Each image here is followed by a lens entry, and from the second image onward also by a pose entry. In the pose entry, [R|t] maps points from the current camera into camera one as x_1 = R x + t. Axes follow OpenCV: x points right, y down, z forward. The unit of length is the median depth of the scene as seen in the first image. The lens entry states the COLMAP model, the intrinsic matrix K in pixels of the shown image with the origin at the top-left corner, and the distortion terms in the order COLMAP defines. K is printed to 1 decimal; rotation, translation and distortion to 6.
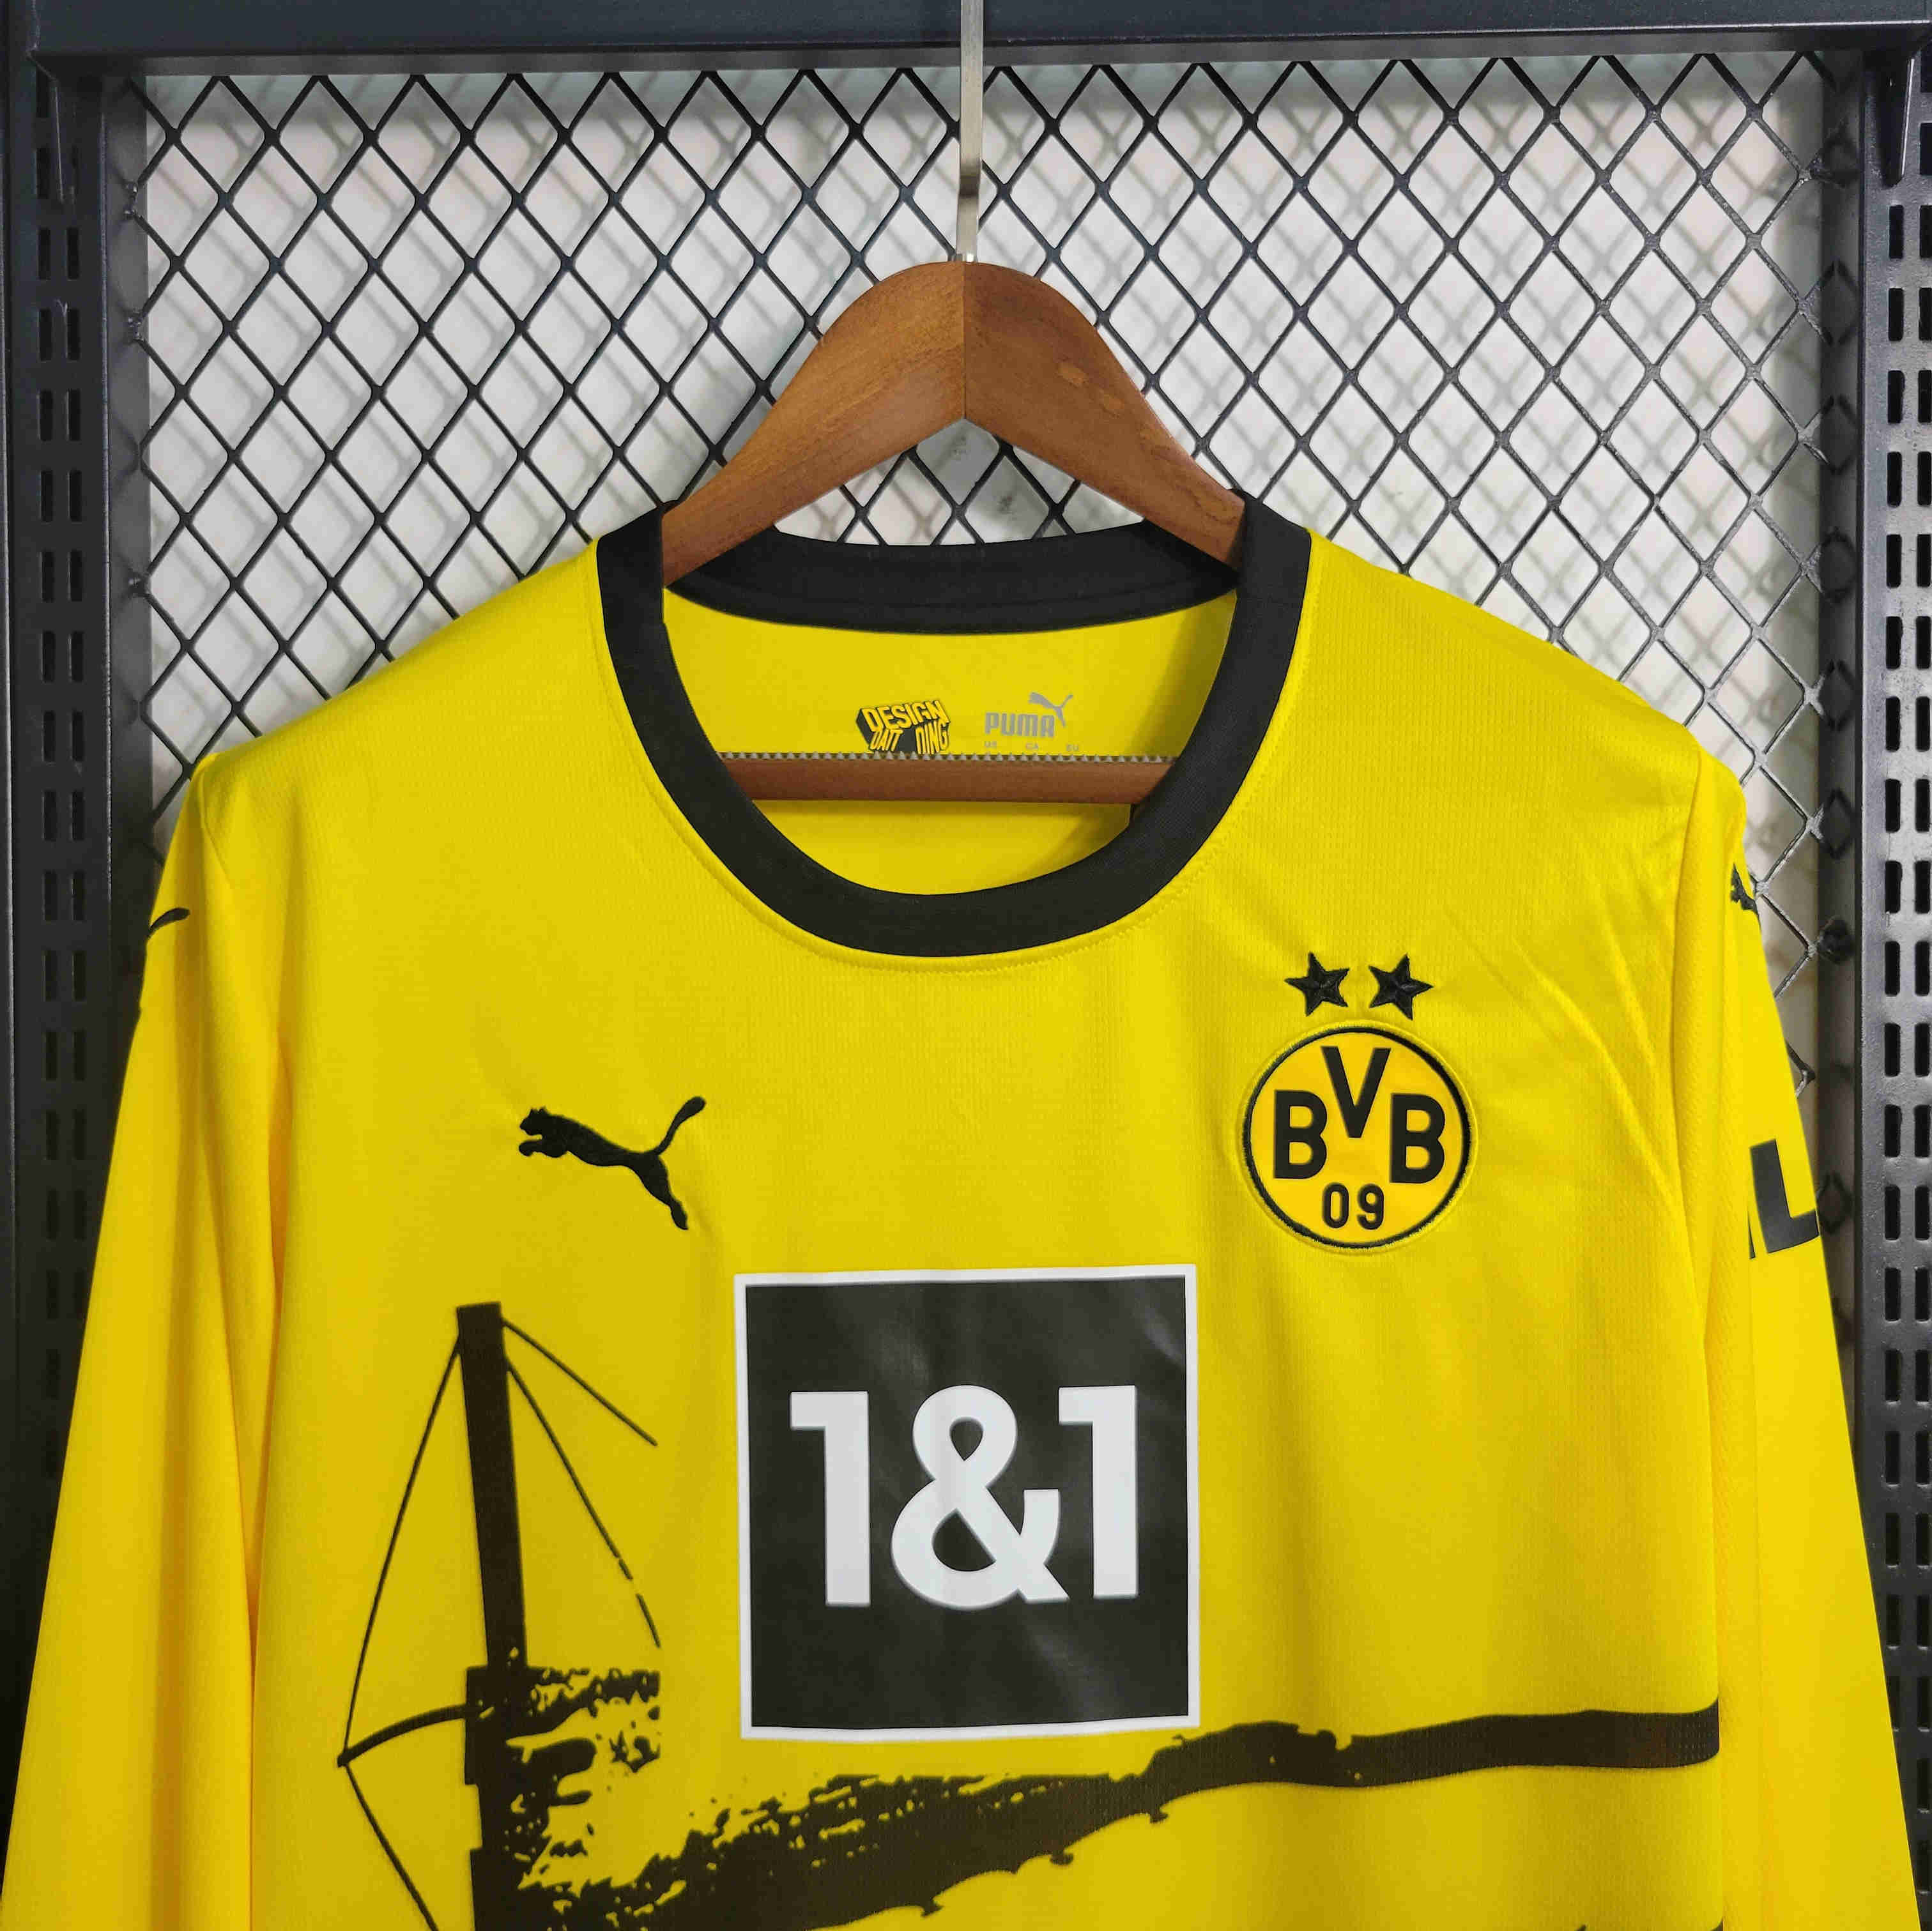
lens RADIAL K [[1817.6, 0, 959.4], [0, 1817.6, 915.5], [0, 0, 1]] dist [0.099250, -0.209470]
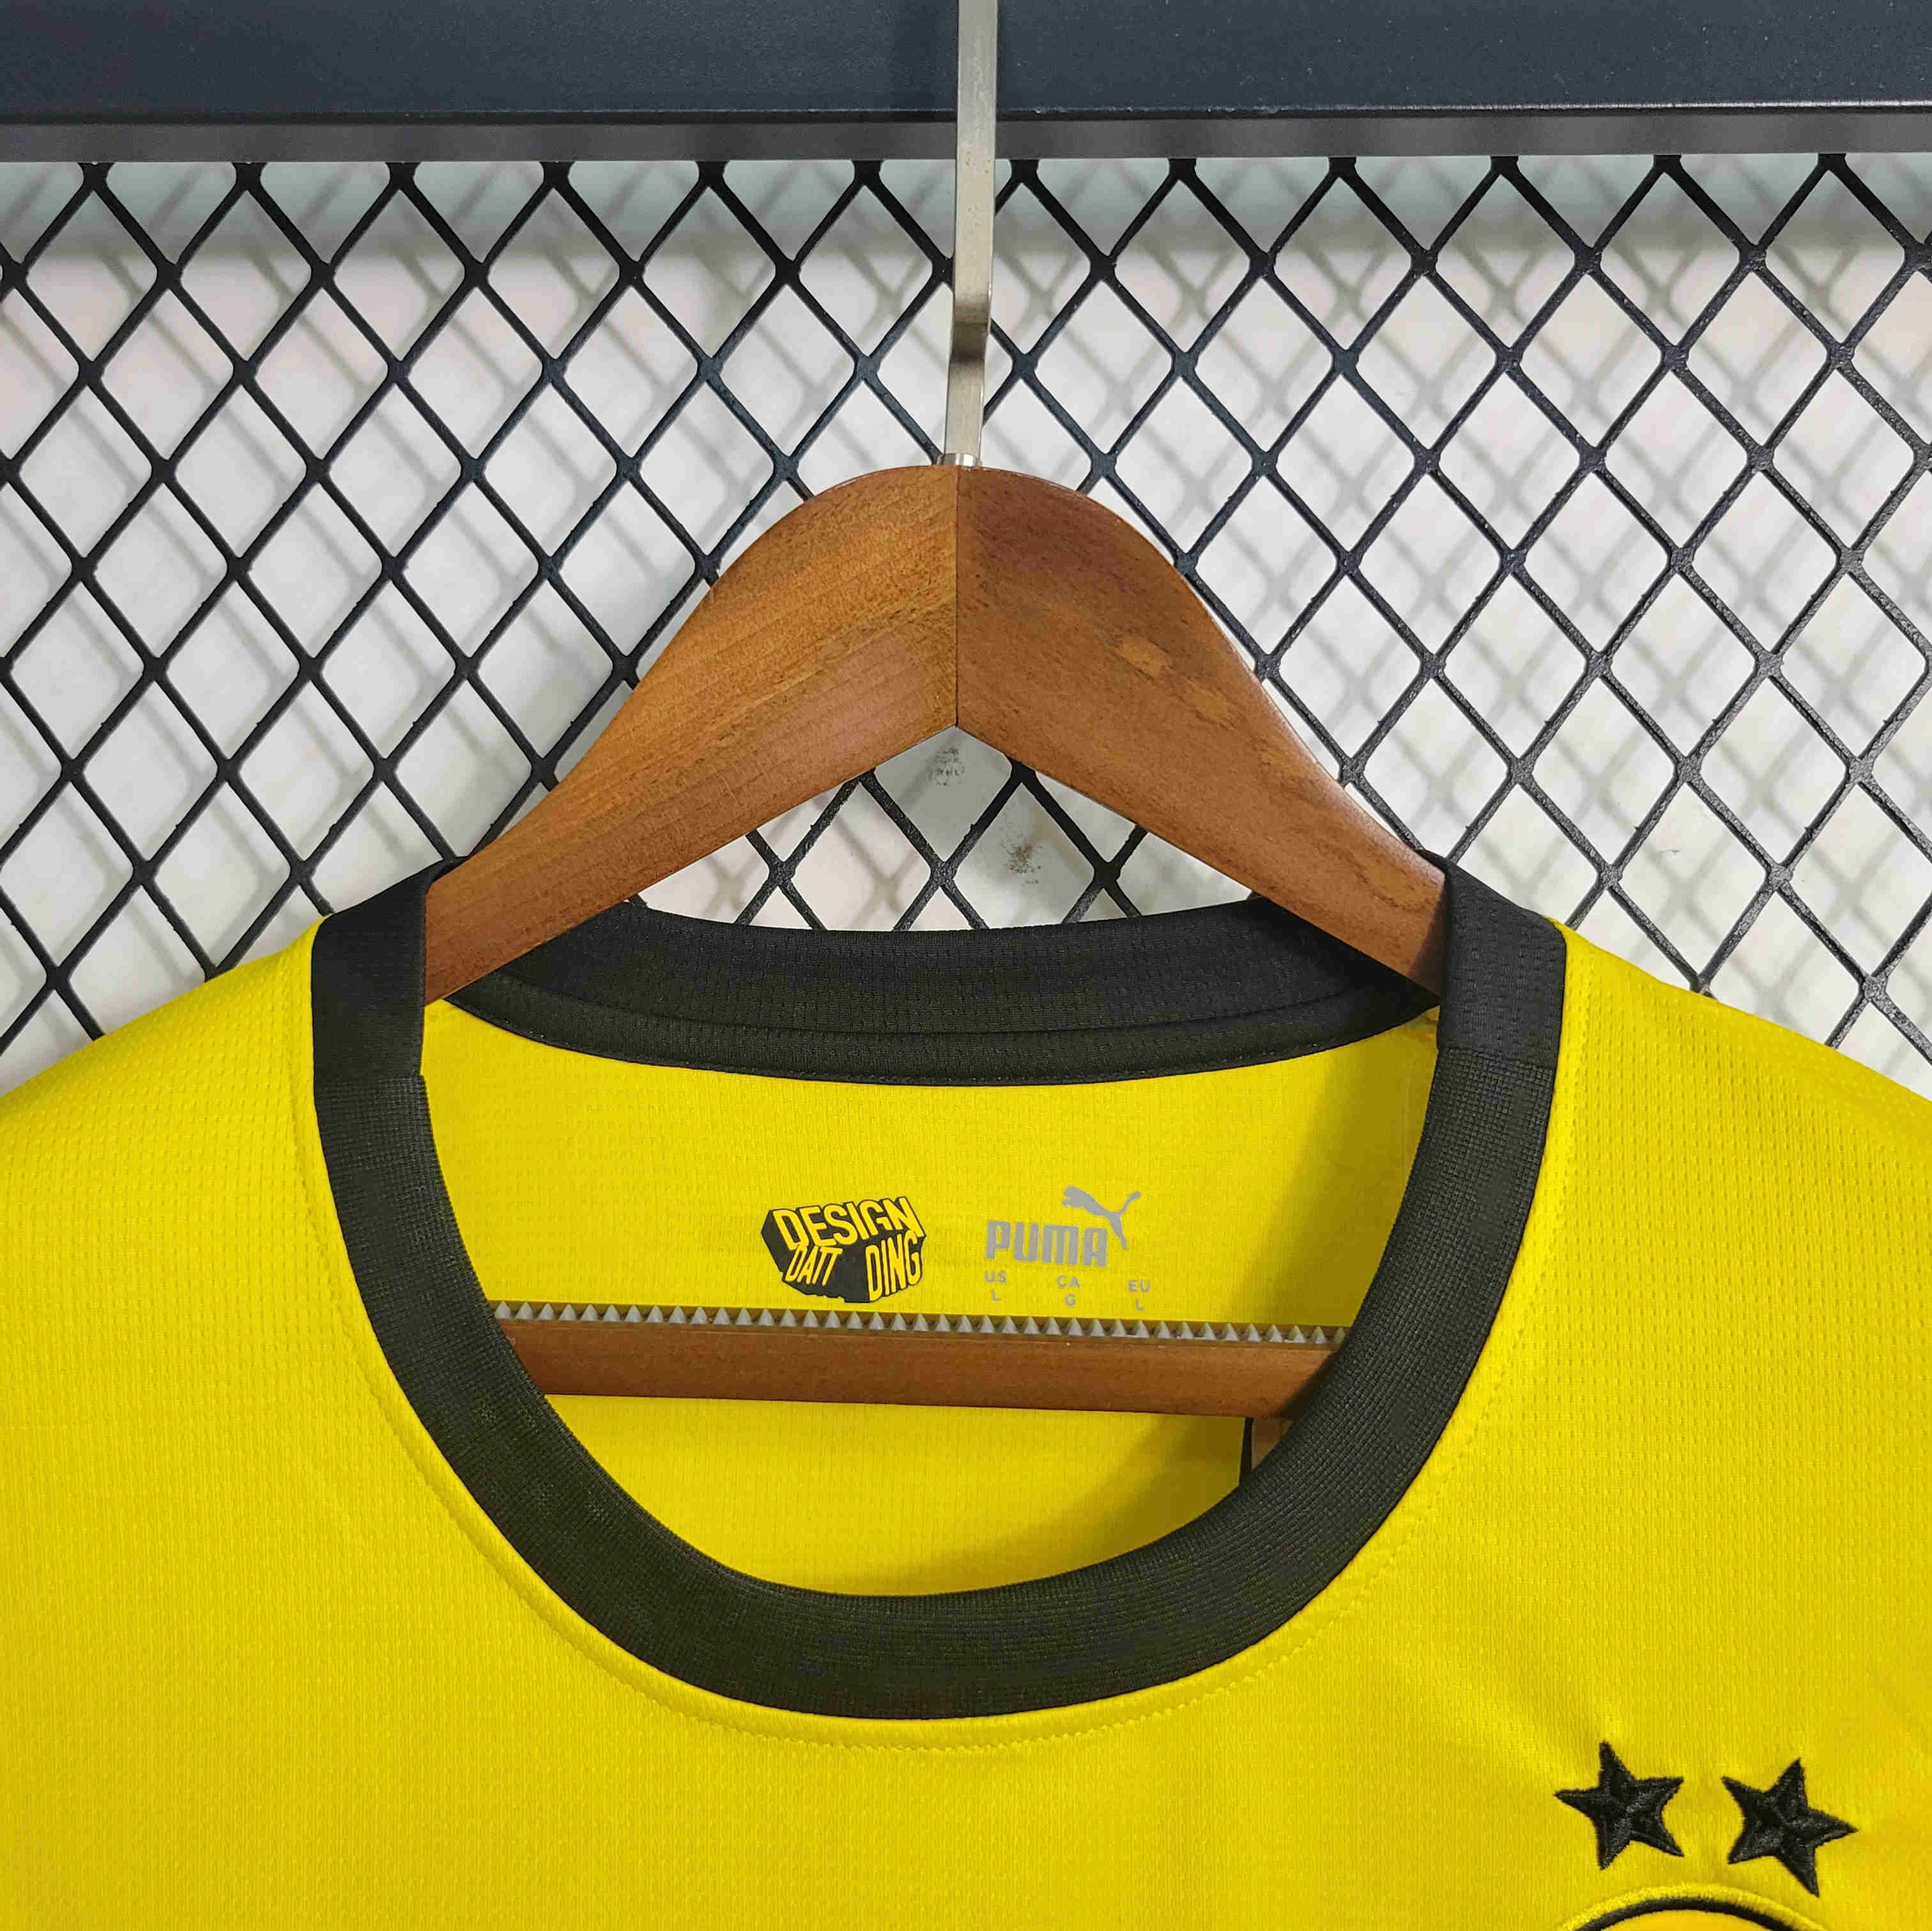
lens RADIAL K [[1723.2, 0, 966.0], [0, 1723.2, 965.5], [0, 0, 1]] dist [-0.001461, -0.003363]
pose [[0.999915, 0.011362, 0.006328, 0.003364], [-0.010670, 0.994896, -0.100342, -0.136855], [-0.007436, 0.100266, 0.994933, 0.449264]]
